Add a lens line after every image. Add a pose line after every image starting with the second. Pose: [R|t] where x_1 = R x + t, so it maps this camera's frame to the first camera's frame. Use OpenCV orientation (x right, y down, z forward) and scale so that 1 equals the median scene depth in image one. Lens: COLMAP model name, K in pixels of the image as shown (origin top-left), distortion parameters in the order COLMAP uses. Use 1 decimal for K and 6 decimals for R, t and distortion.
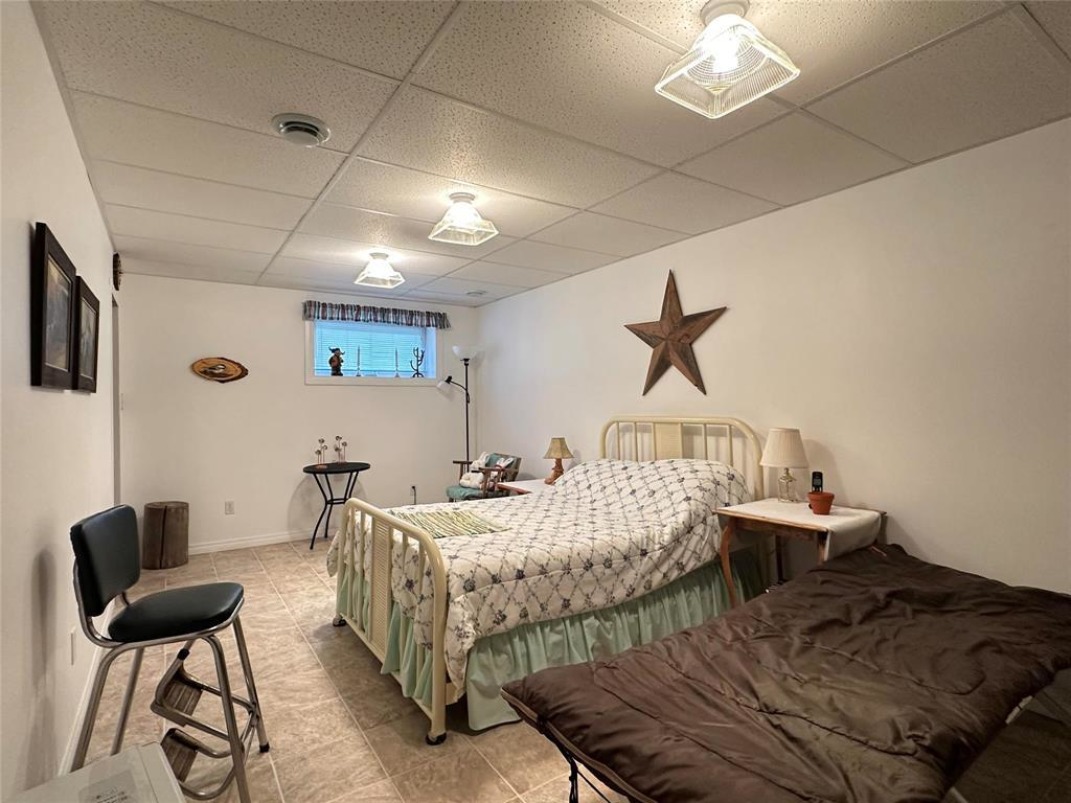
lens RADIAL K [[545.5, 0, 533.1], [0, 545.5, 399.5], [0, 0, 1]] dist [0.010031, 0.000238]
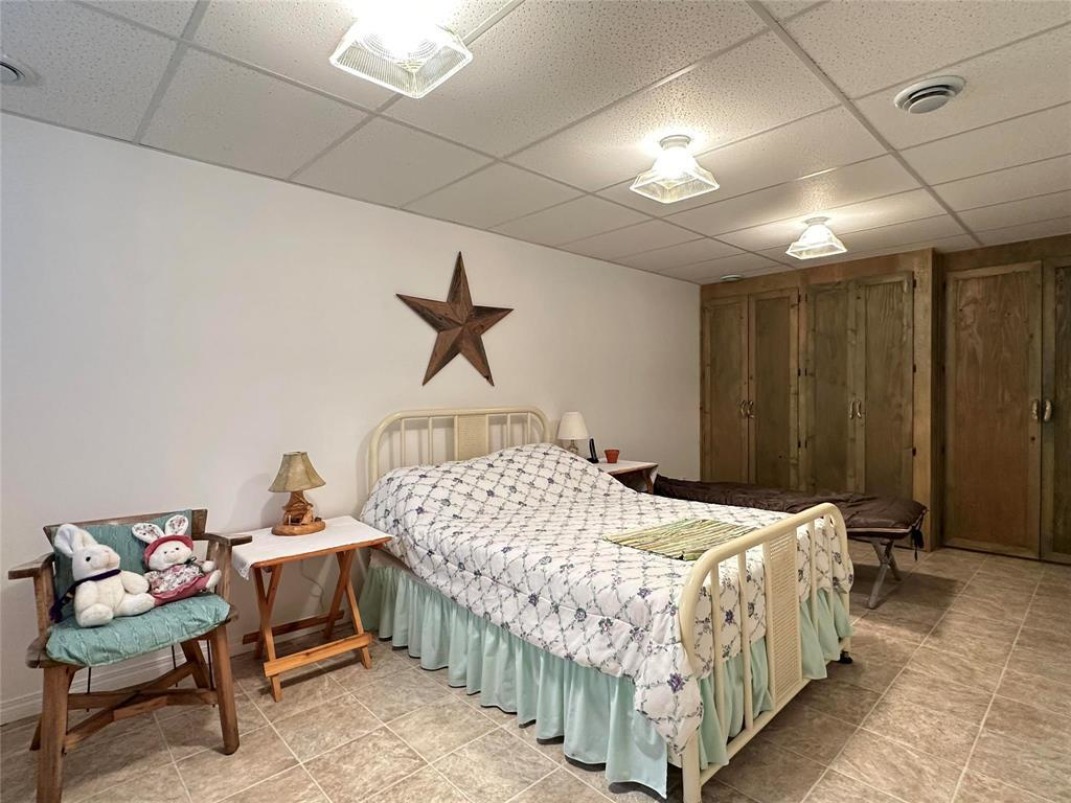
lens RADIAL K [[545.5, 0, 539.1], [0, 545.5, 401.0], [0, 0, 1]] dist [0.010031, 0.000238]
pose [[-0.168334, -0.011953, 0.985657, -0.714334], [0.002052, 0.999920, 0.012476, 0.007347], [-0.985728, 0.004123, -0.168296, 1.049625]]
